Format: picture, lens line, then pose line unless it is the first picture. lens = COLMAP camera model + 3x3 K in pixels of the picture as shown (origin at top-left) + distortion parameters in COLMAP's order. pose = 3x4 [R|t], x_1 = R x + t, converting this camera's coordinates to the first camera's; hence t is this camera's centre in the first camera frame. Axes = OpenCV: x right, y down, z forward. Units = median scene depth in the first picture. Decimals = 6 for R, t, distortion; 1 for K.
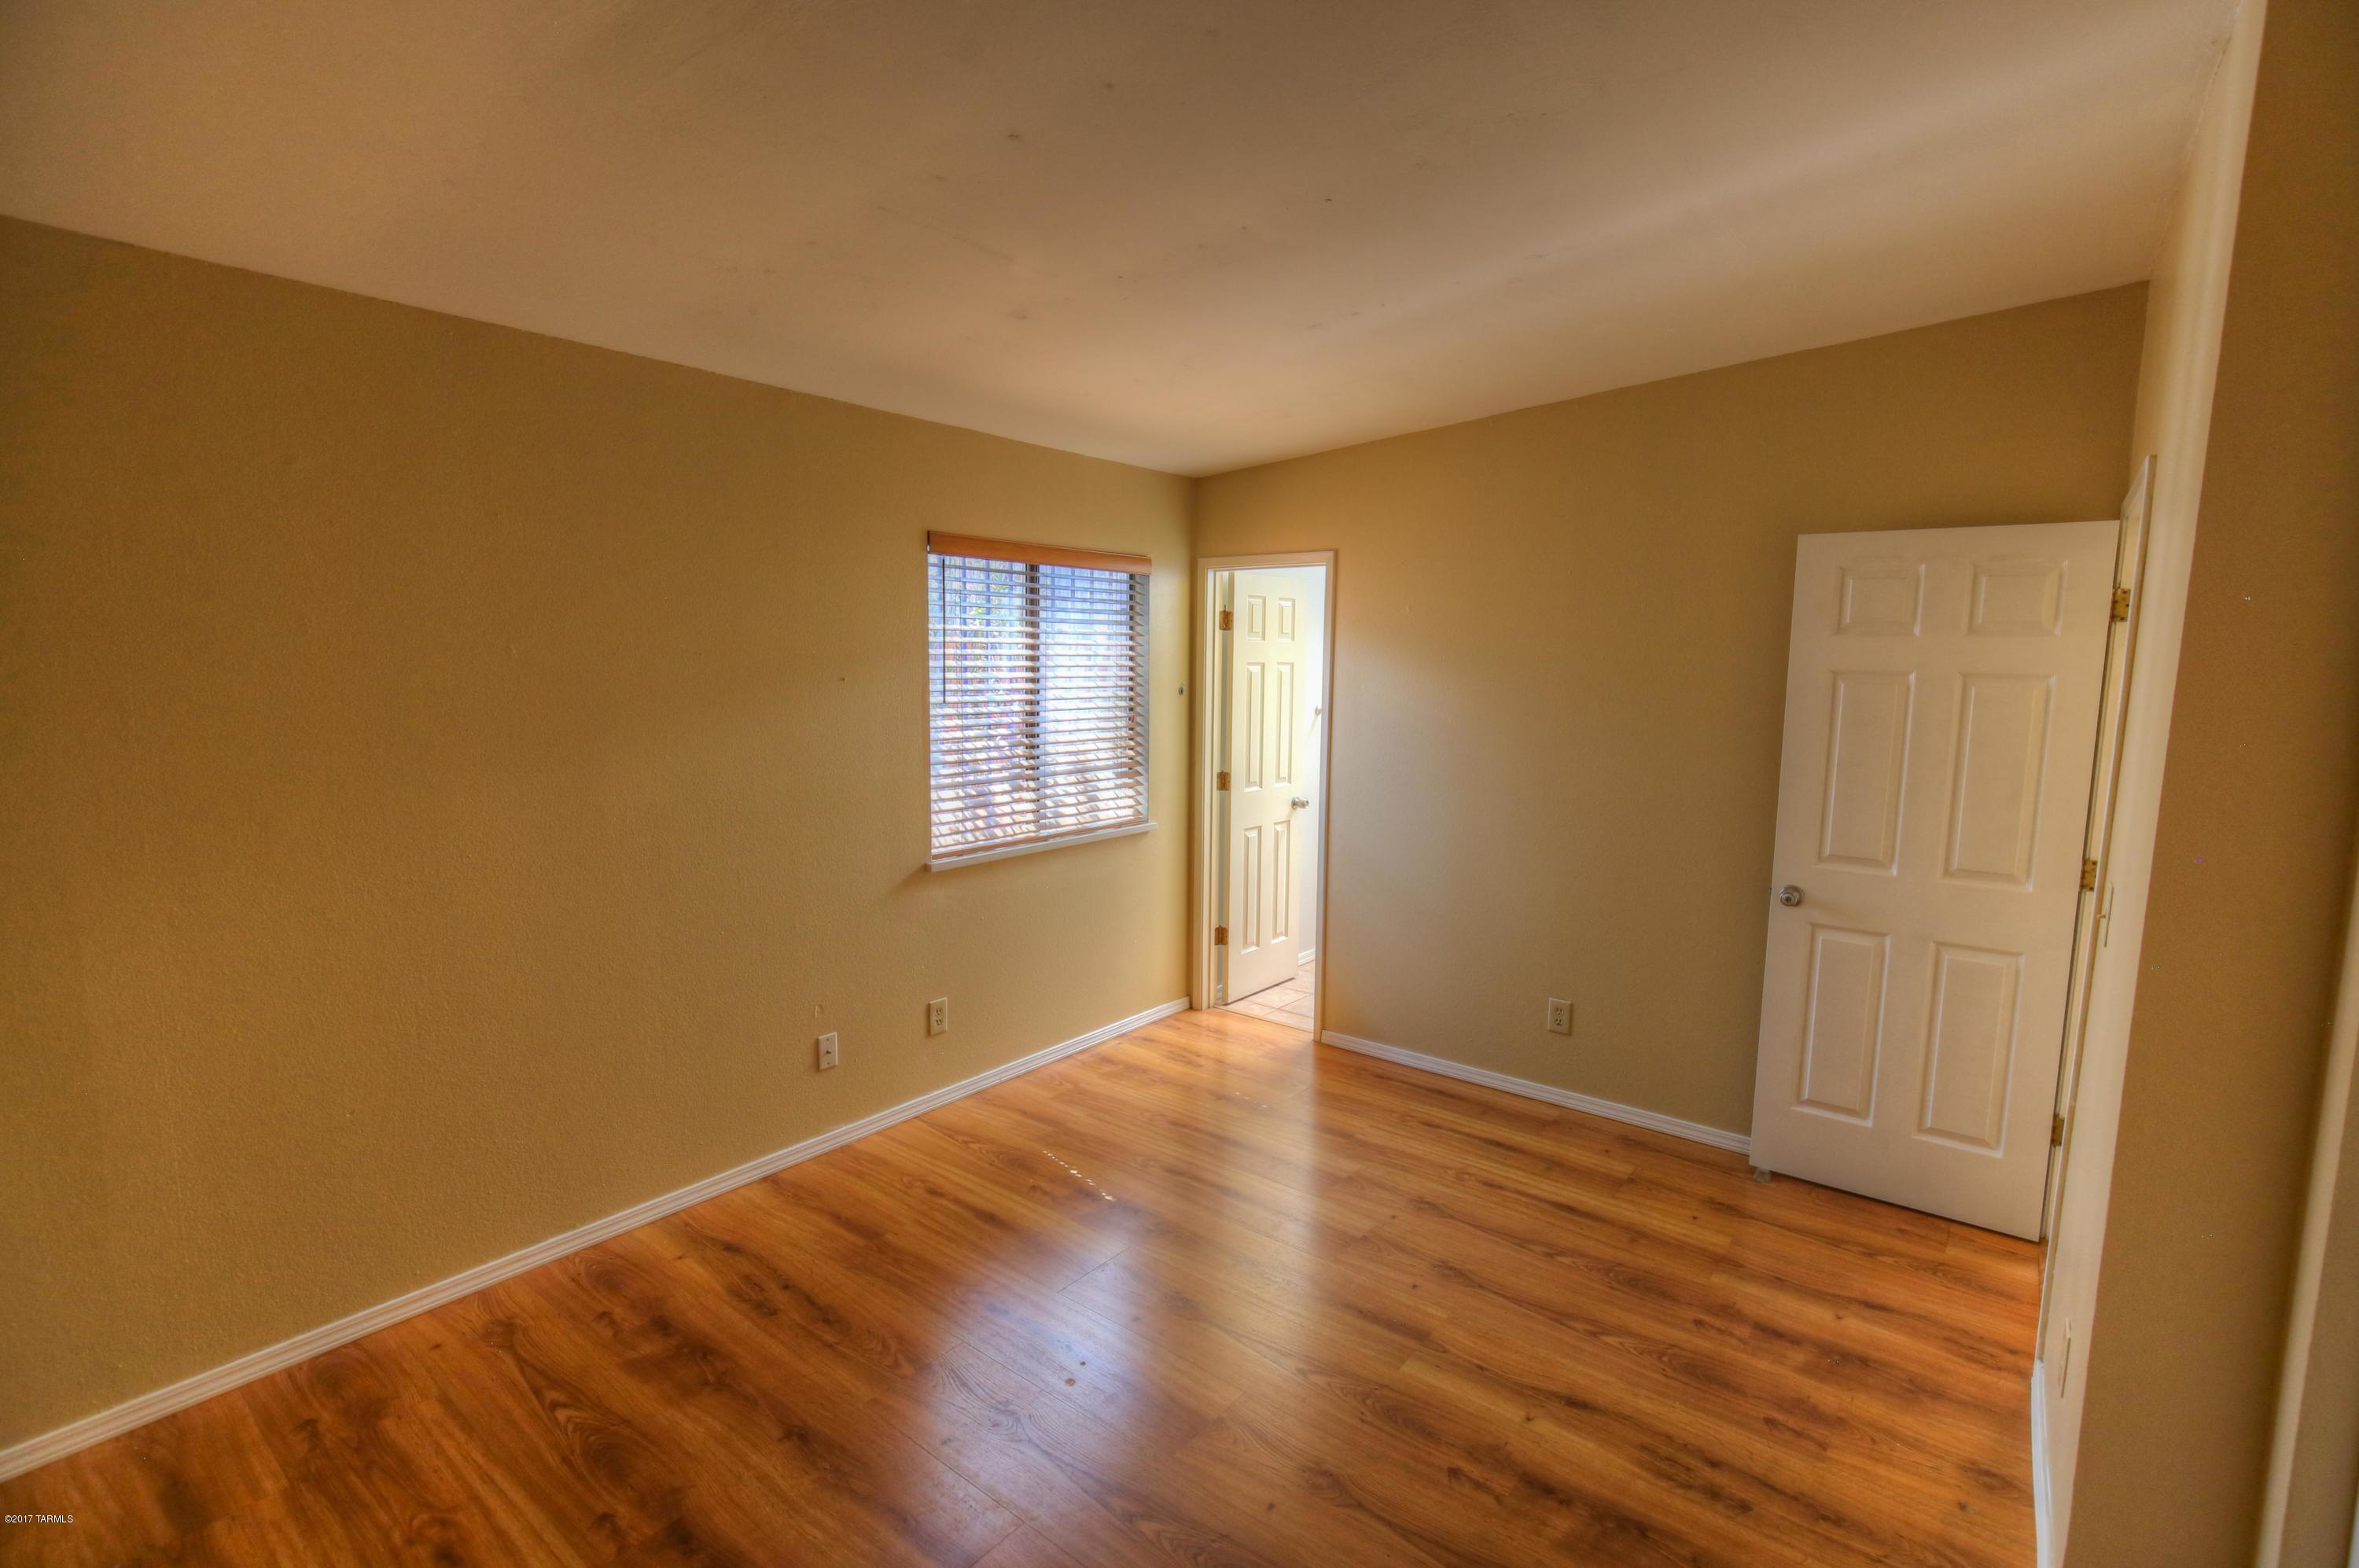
lens RADIAL K [[1077.2, 0, 1173.0], [0, 1077.2, 759.8], [0, 0, 1]] dist [-0.009919, 0.005131]
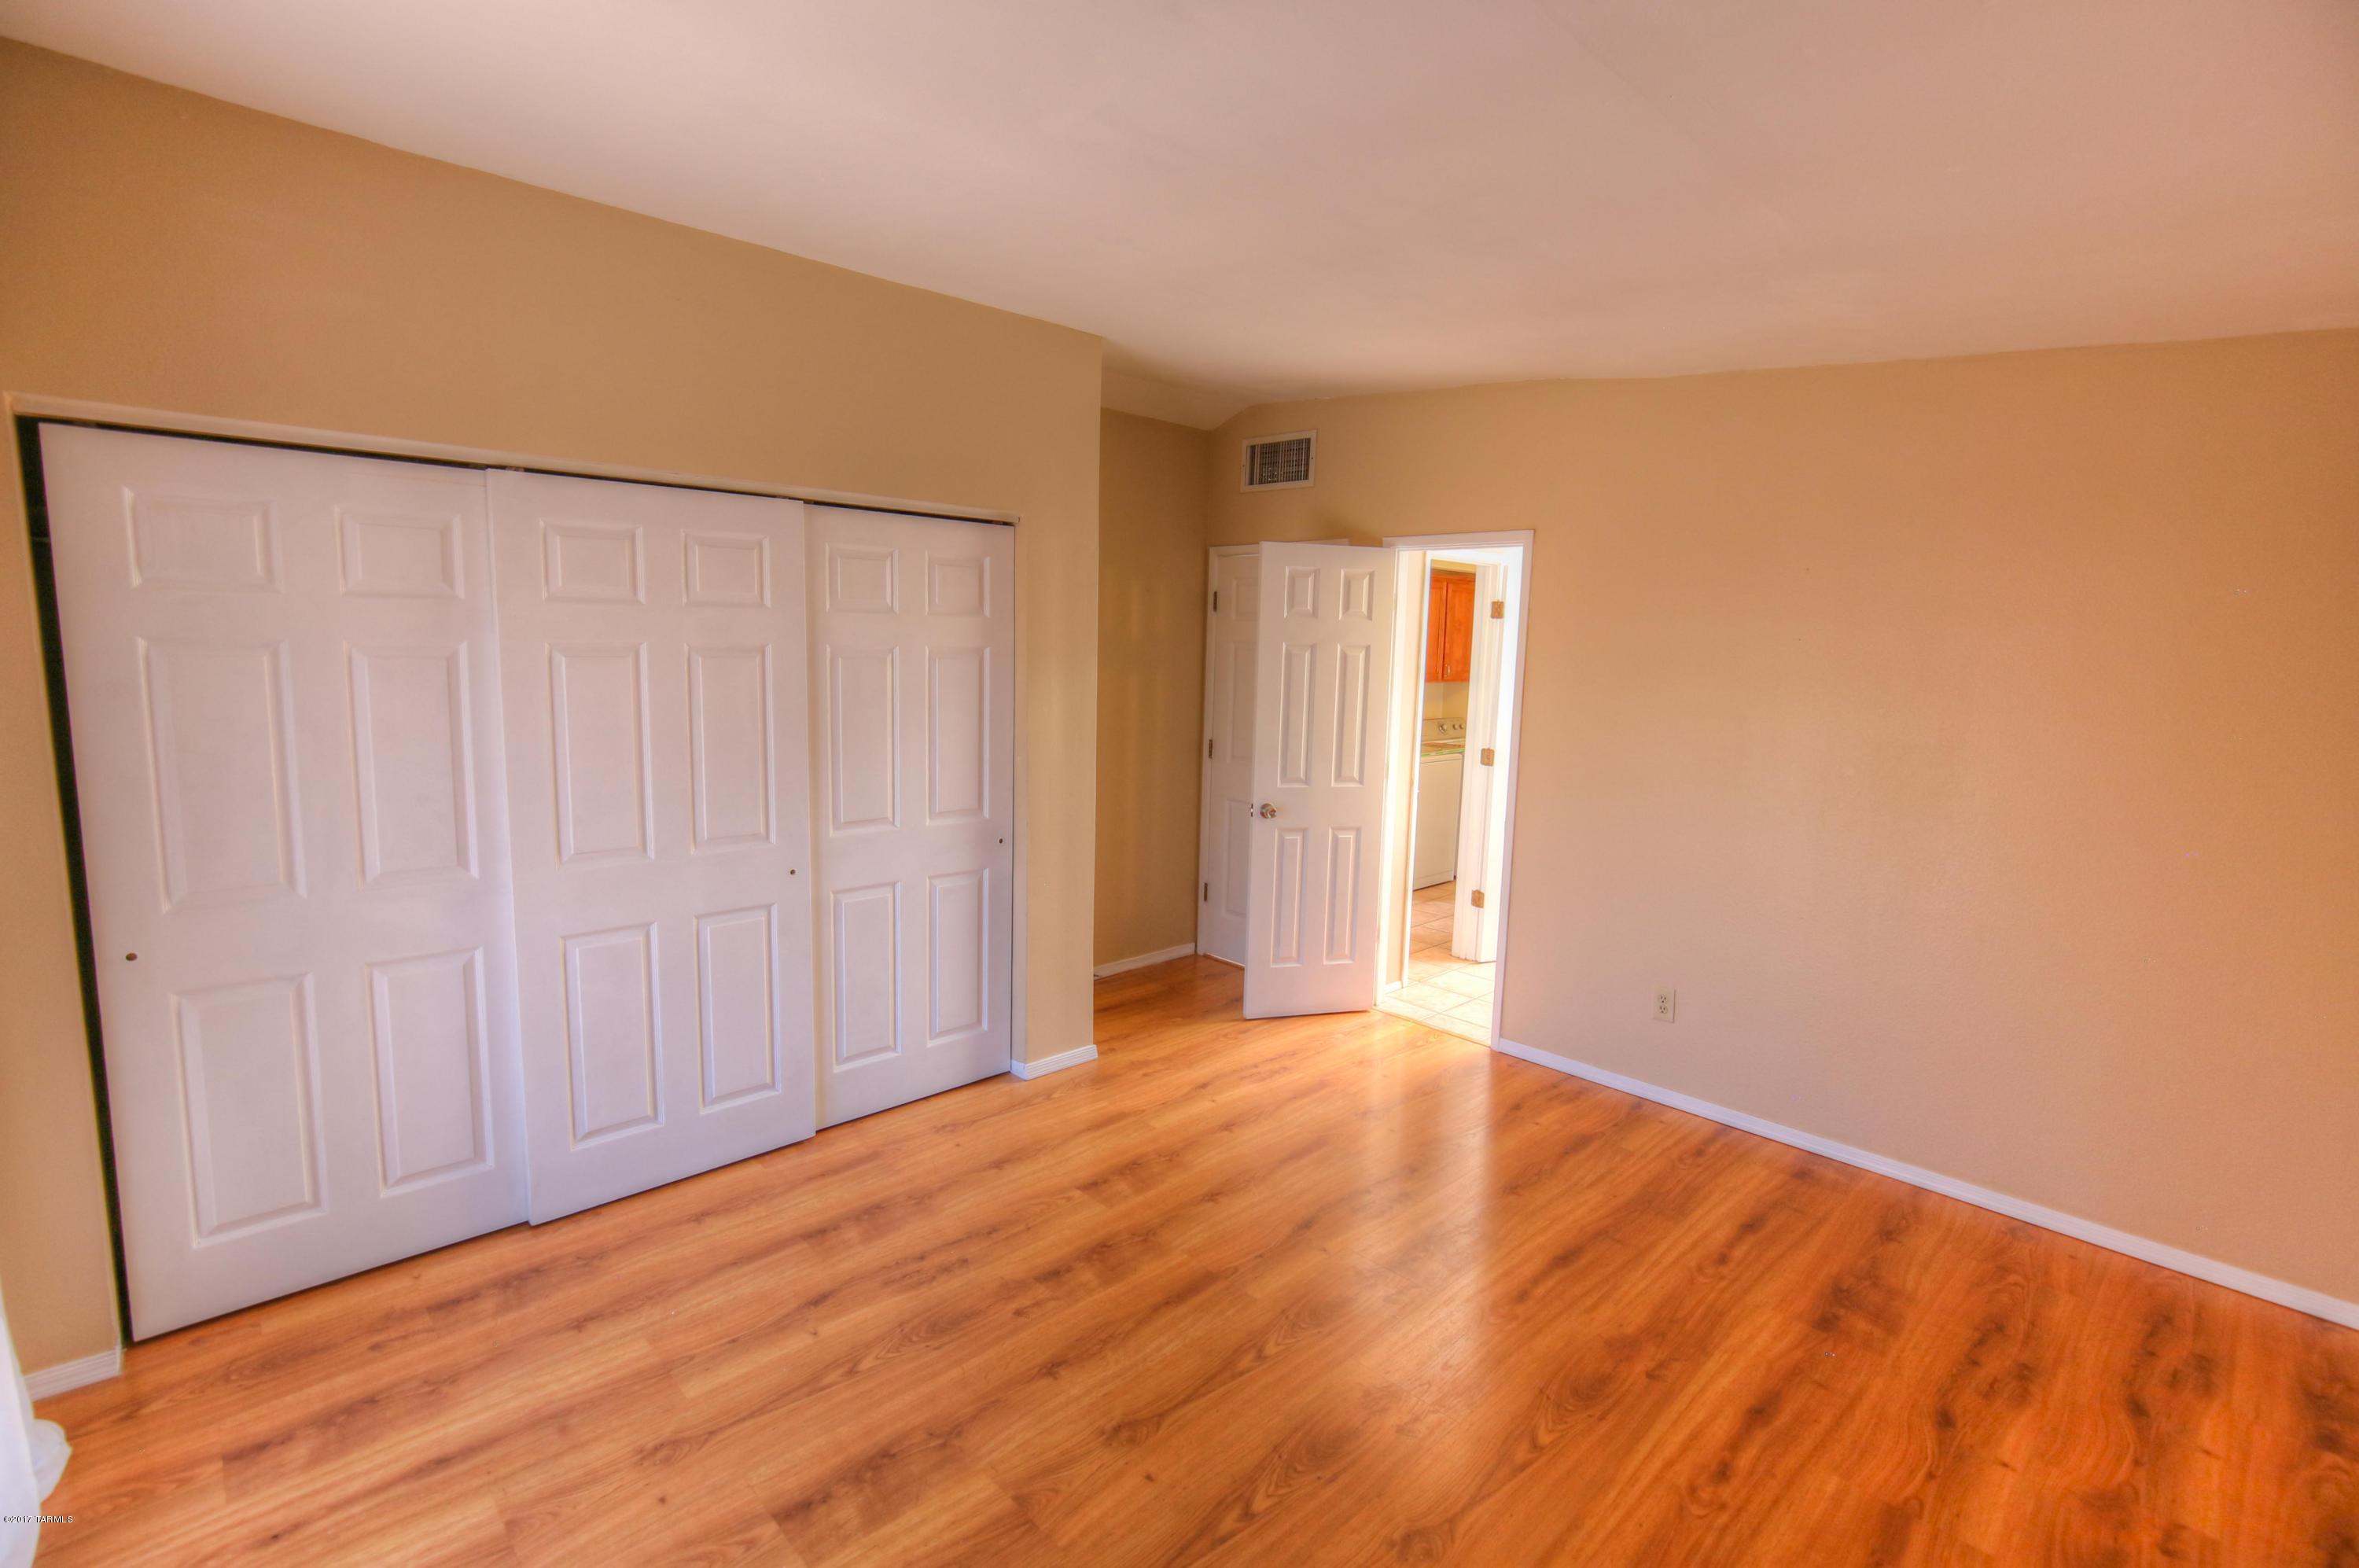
lens RADIAL K [[1077.2, 0, 1179.4], [0, 1077.2, 791.6], [0, 0, 1]] dist [-0.009919, 0.005131]
pose [[0.126397, -0.149786, 0.980606, -0.415151], [0.065530, 0.987636, 0.142413, -0.034828], [-0.989813, 0.046258, 0.134650, 0.330045]]
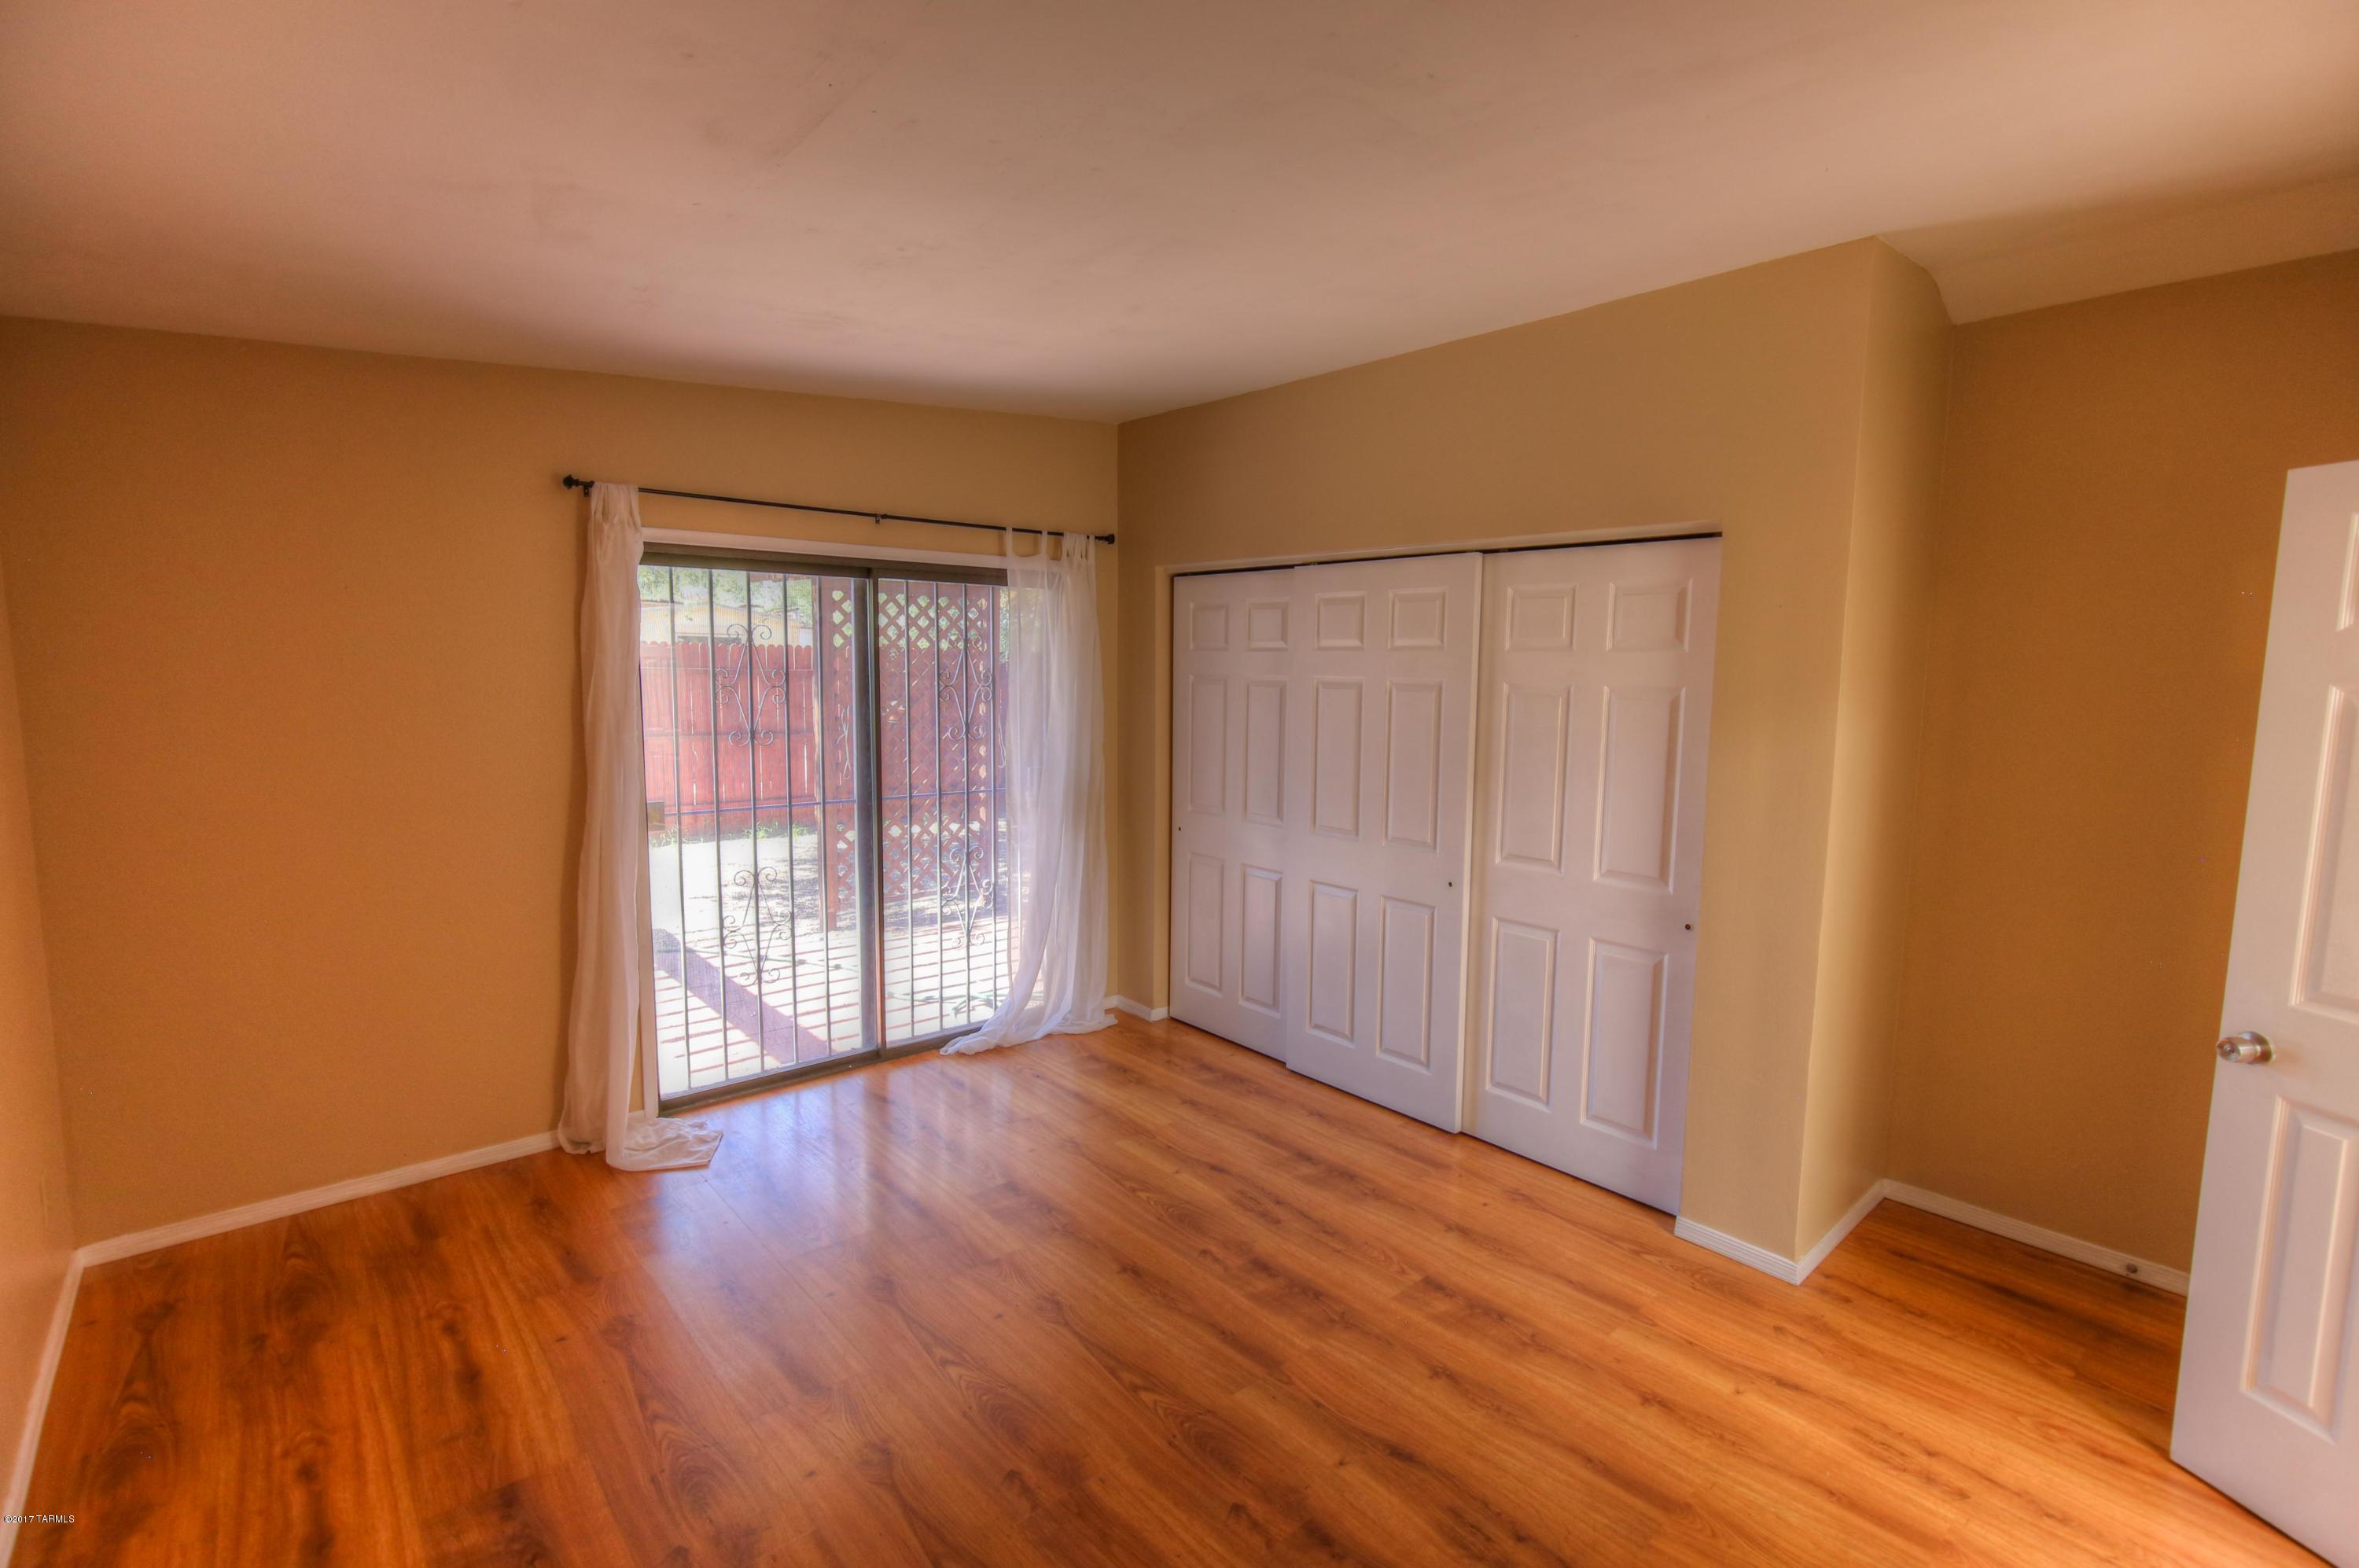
lens RADIAL K [[1077.2, 0, 1173.7], [0, 1077.2, 772.1], [0, 0, 1]] dist [-0.009919, 0.005131]
pose [[0.985909, 0.025837, -0.165278, 0.153513], [-0.023925, 0.999622, 0.013549, 0.013146], [0.165566, -0.009403, 0.986154, -0.123155]]
